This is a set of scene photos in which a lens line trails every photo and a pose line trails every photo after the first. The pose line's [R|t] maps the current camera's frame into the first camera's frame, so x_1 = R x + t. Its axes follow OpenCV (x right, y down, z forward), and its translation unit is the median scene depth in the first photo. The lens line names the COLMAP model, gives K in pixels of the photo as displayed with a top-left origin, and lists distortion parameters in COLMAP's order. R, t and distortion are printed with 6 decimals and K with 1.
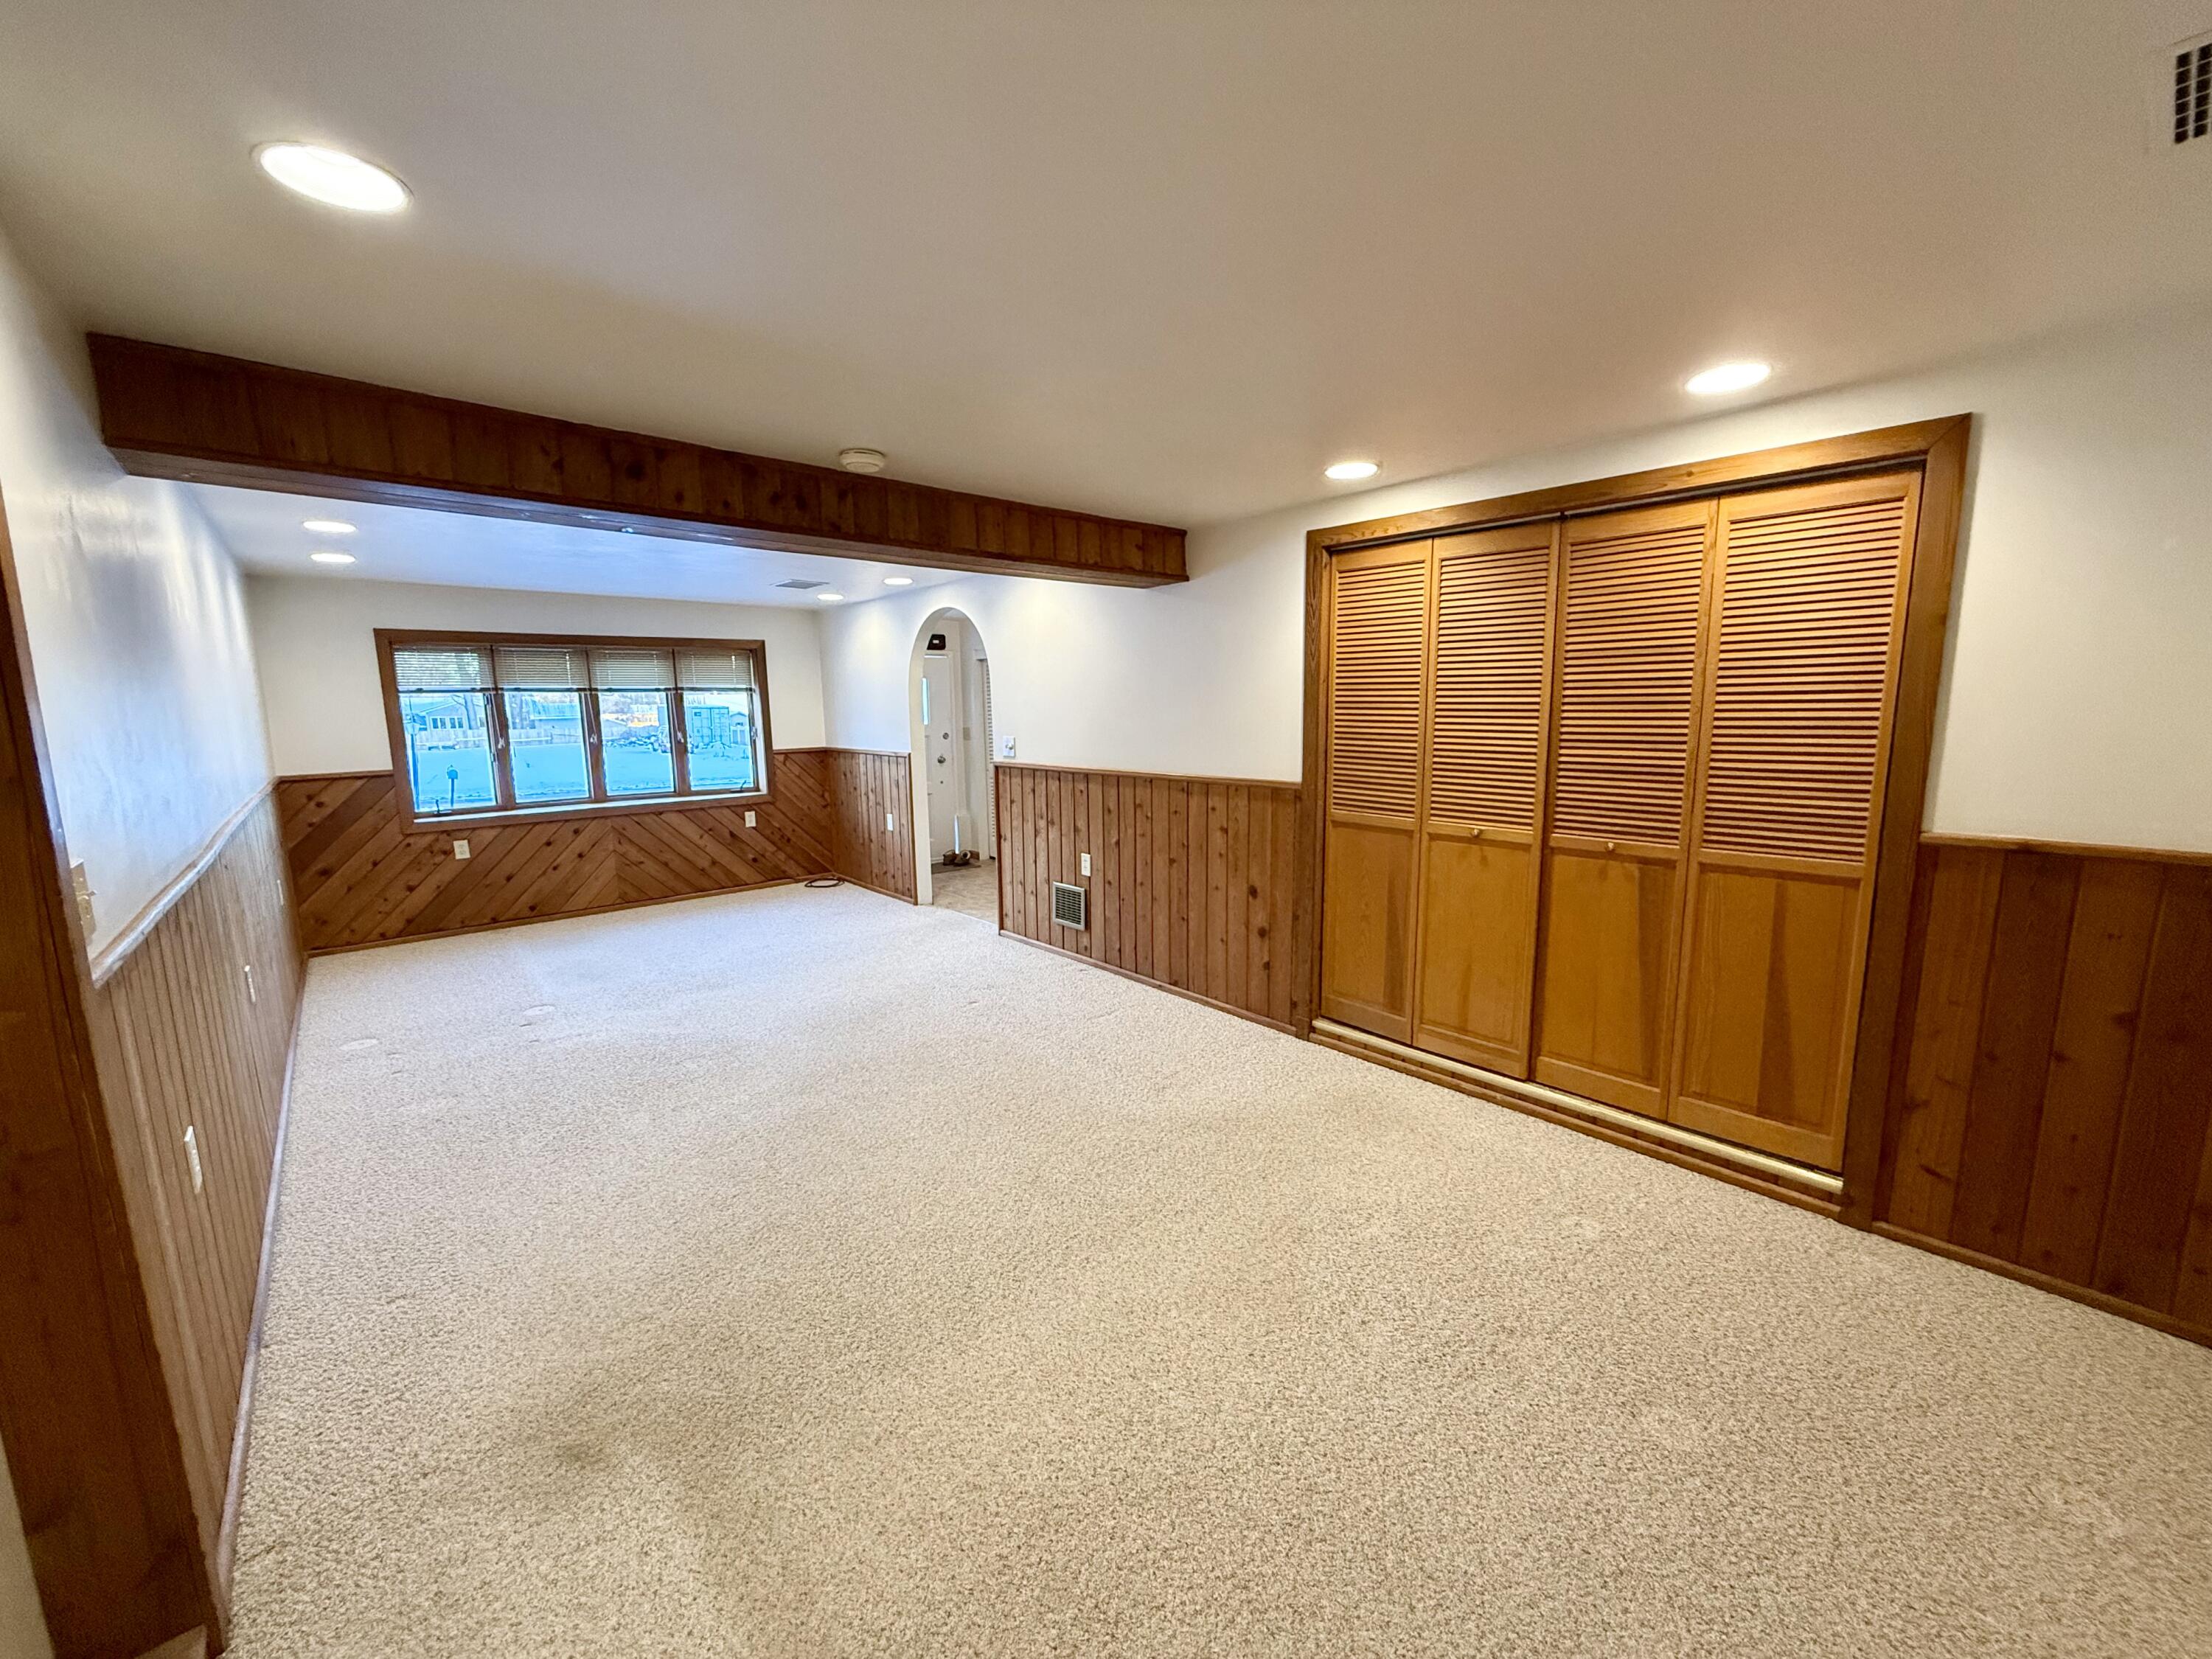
lens RADIAL K [[863.2, 0, 1106.0], [0, 863.2, 829.5], [0, 0, 1]] dist [0.000997, 0.000033]
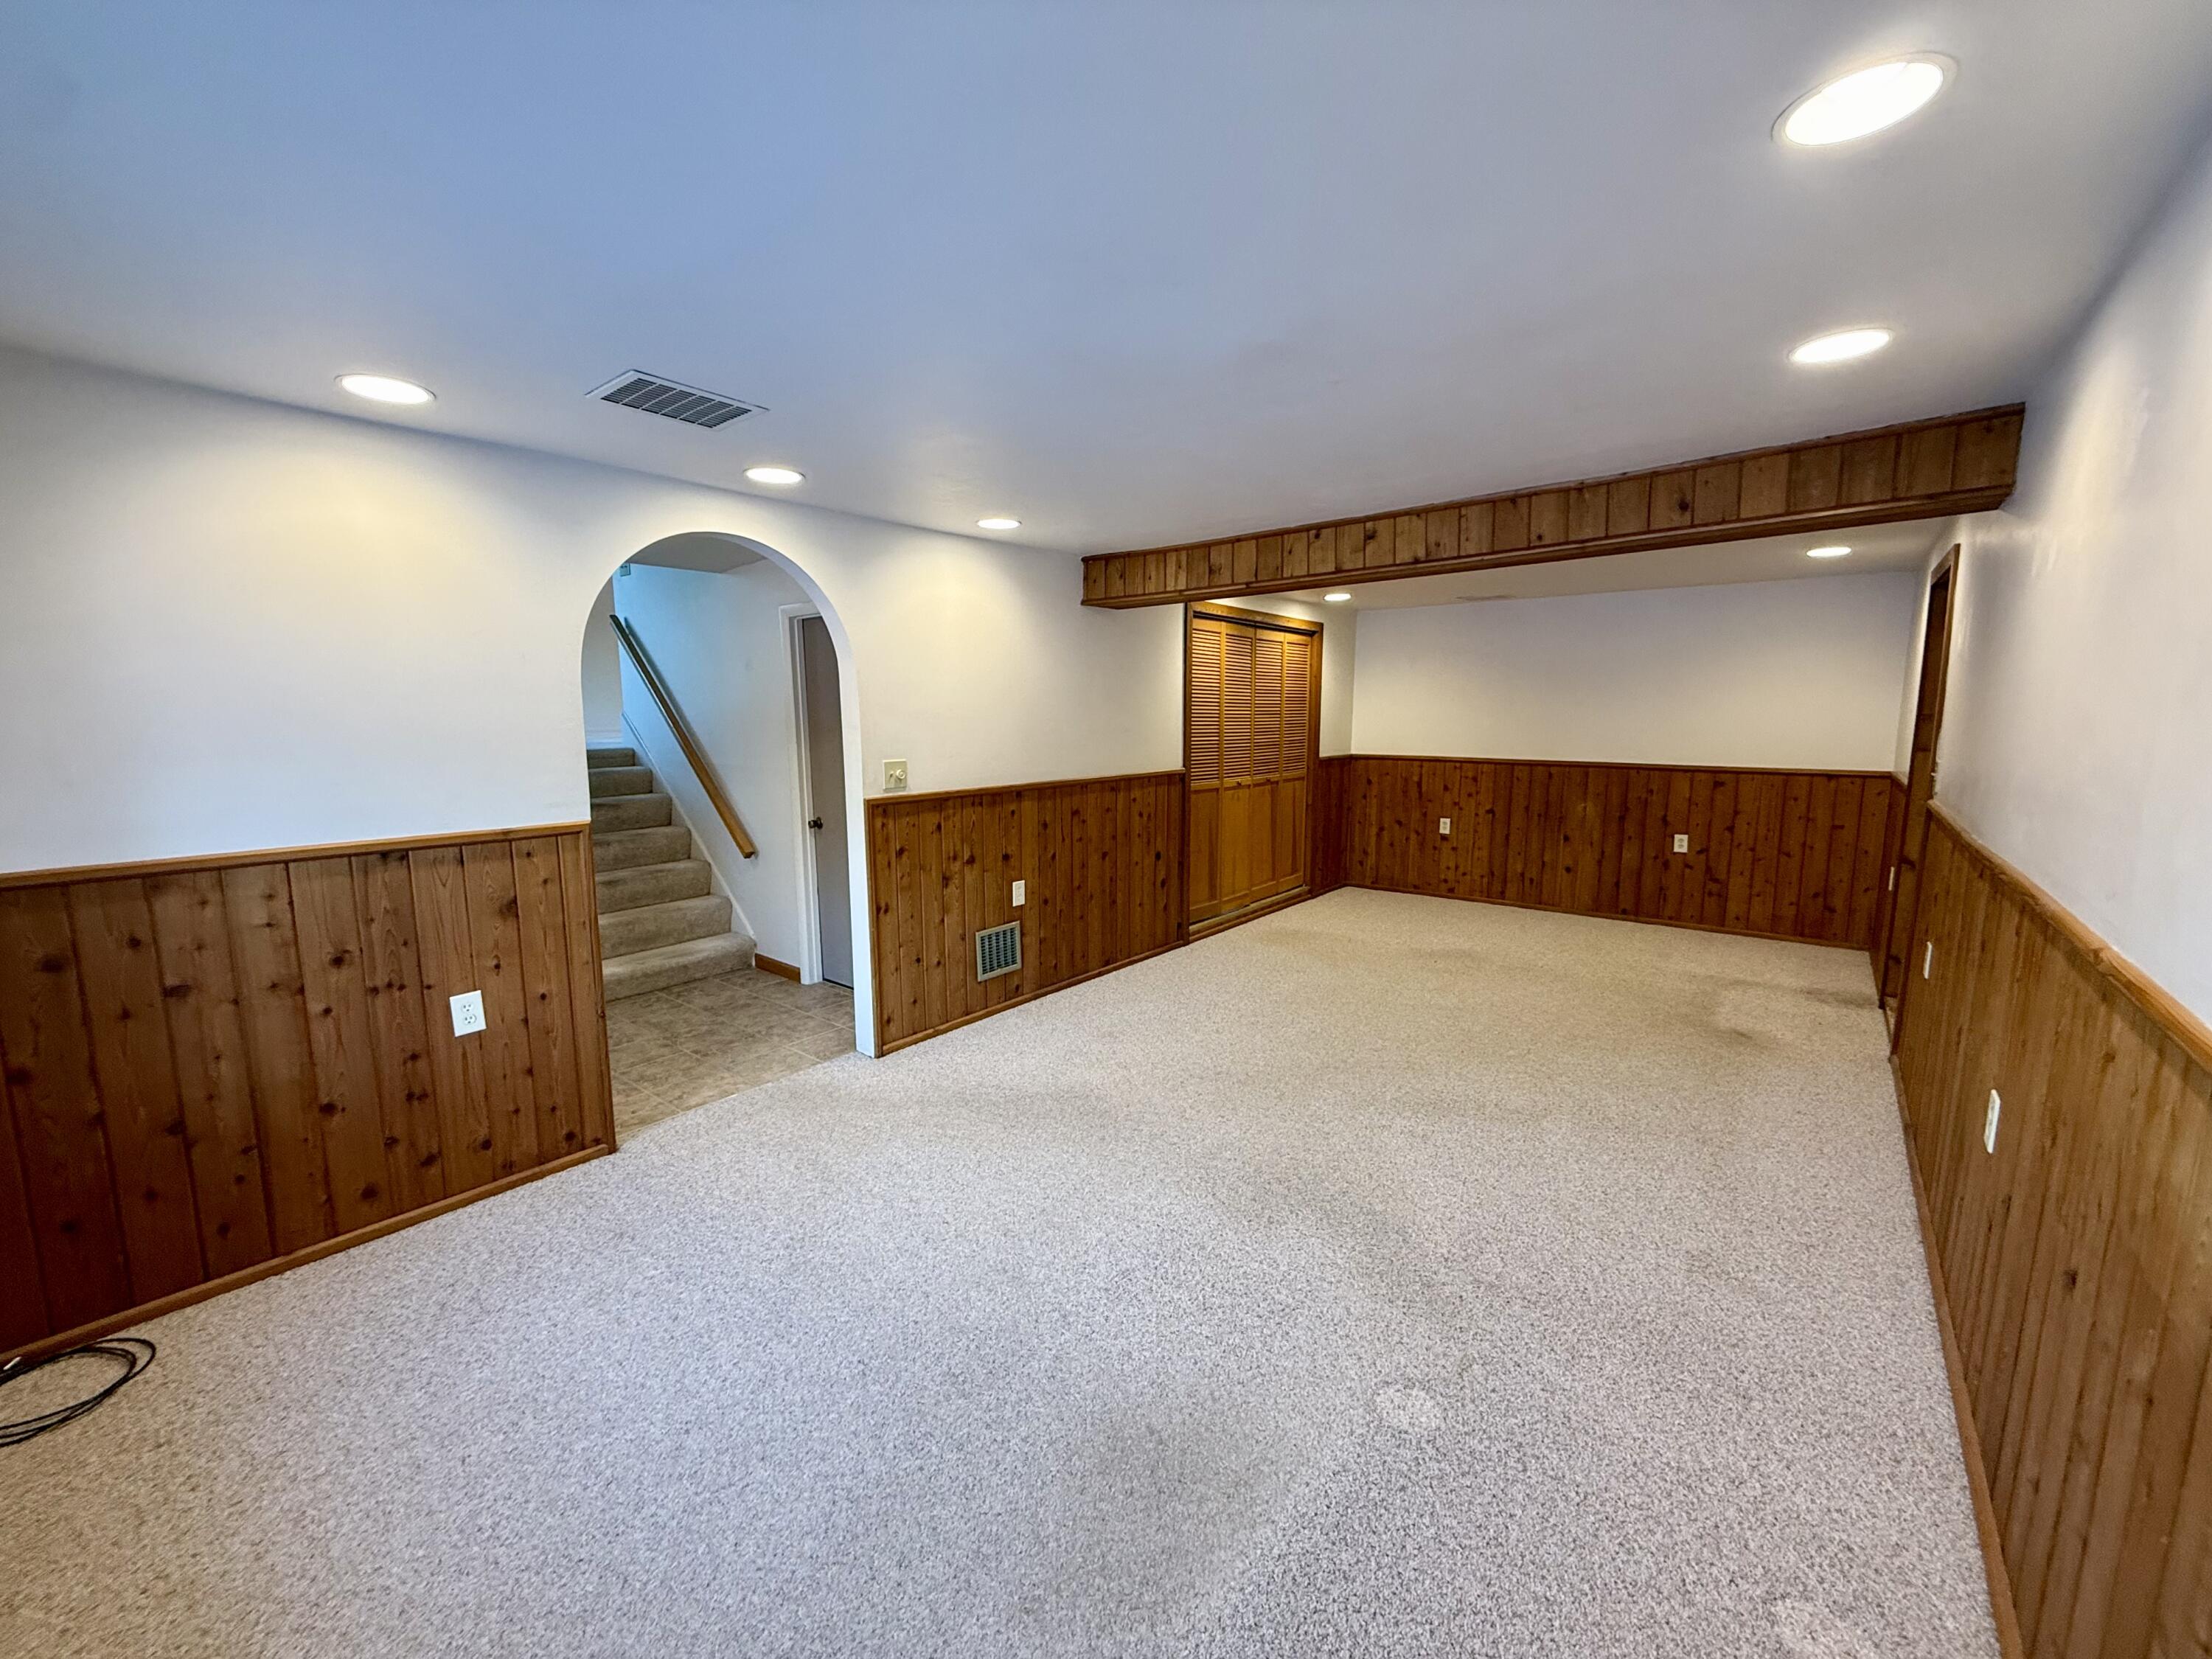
lens RADIAL K [[863.2, 0, 1106.0], [0, 863.2, 829.5], [0, 0, 1]] dist [0.000997, 0.000033]
pose [[-0.167225, -0.120954, 0.978471, -1.067404], [0.146871, 0.978316, 0.146035, -0.166388], [-0.974918, 0.168130, -0.145834, 1.224090]]
